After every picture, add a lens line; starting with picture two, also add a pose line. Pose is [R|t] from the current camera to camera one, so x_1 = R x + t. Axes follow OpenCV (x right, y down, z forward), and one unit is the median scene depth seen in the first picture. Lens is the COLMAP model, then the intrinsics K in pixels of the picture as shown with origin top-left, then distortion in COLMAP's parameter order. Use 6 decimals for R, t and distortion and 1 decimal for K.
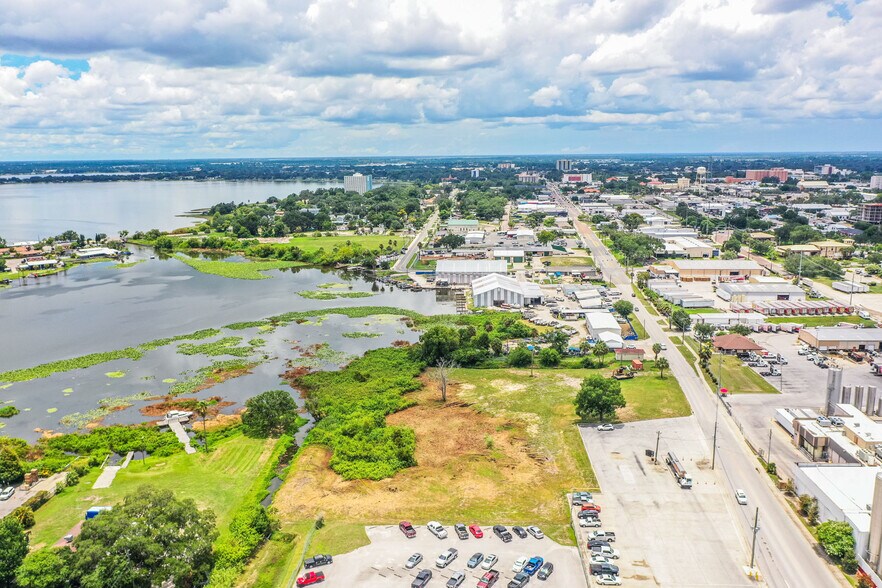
lens RADIAL K [[696.4, 0, 441.0], [0, 696.4, 294.0], [0, 0, 1]] dist [0.001137, 0.000500]
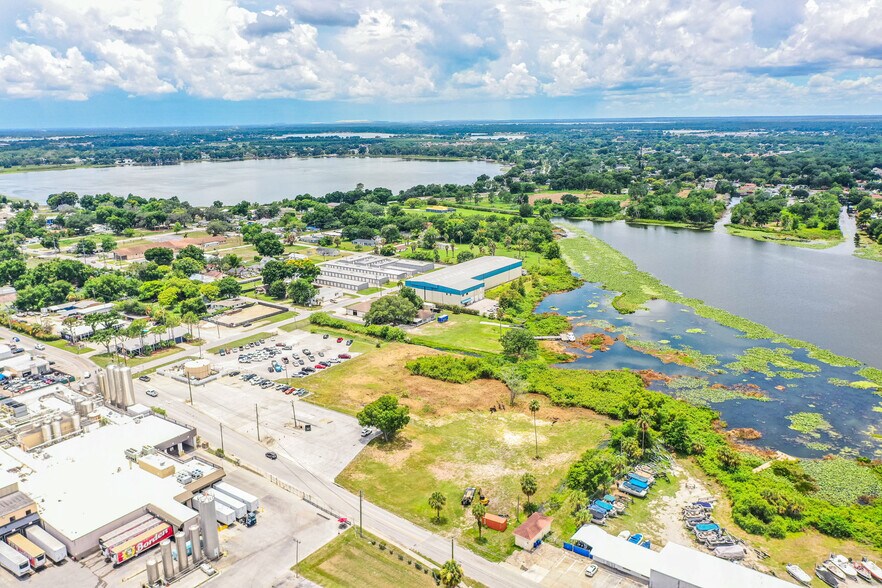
lens RADIAL K [[696.4, 0, 441.0], [0, 696.4, 294.0], [0, 0, 1]] dist [0.001137, 0.000500]
pose [[-0.522763, 0.227018, -0.821694, 0.958924], [-0.151920, 0.923651, 0.351838, -0.388179], [0.838832, 0.308759, -0.448362, 1.416390]]
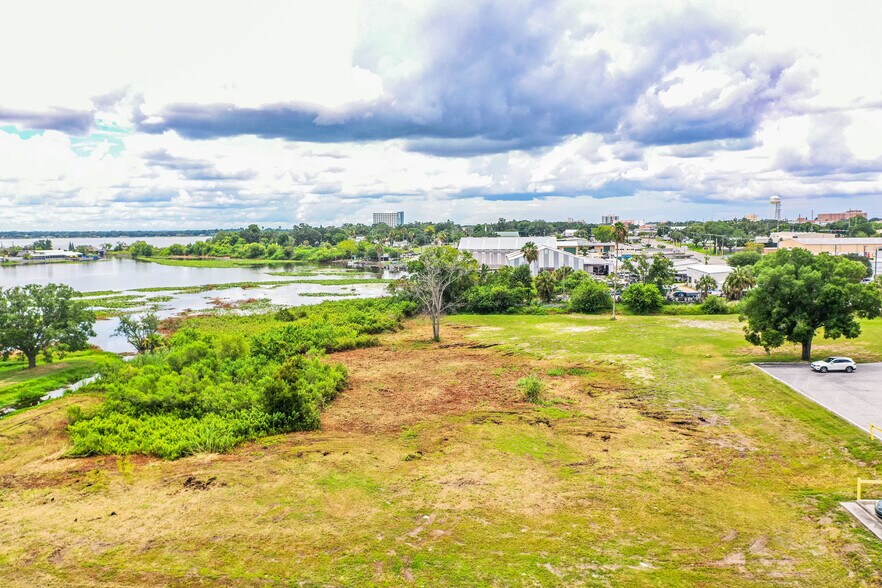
lens RADIAL K [[696.4, 0, 441.0], [0, 696.4, 294.0], [0, 0, 1]] dist [0.001137, 0.000500]
pose [[0.998125, 0.007412, -0.060764, 0.038515], [-0.013773, 0.994382, -0.104951, 0.181311], [0.059645, 0.105591, 0.992619, 0.553985]]
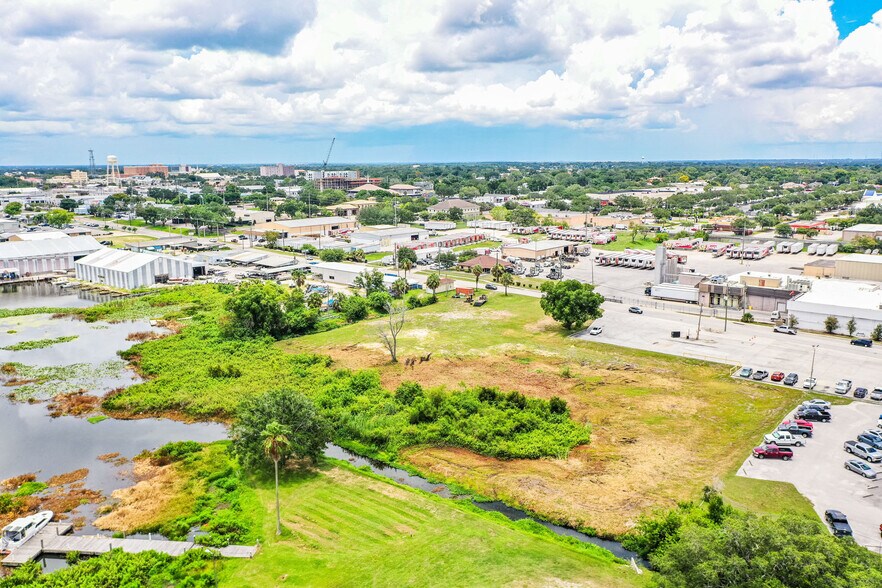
lens RADIAL K [[696.4, 0, 441.0], [0, 696.4, 294.0], [0, 0, 1]] dist [0.001137, 0.000500]
pose [[0.597097, -0.144345, 0.789075, -0.540412], [0.160201, 0.985318, 0.059018, 0.055559], [-0.786009, 0.091171, 0.611455, 0.559338]]
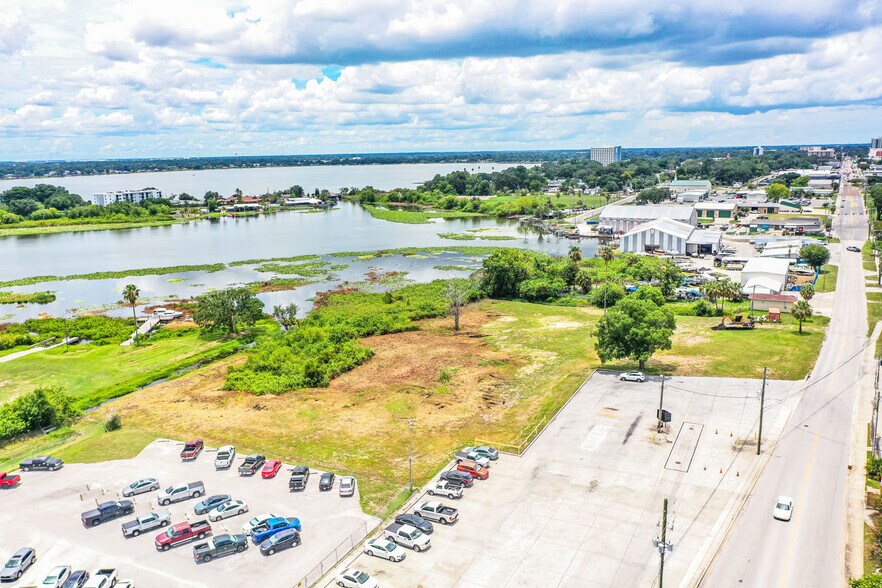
lens RADIAL K [[696.4, 0, 441.0], [0, 696.4, 294.0], [0, 0, 1]] dist [0.001137, 0.000500]
pose [[0.918805, 0.072993, -0.387903, 0.293233], [-0.069332, 0.997318, 0.023446, 0.105031], [0.388574, 0.005352, 0.921402, 0.319539]]
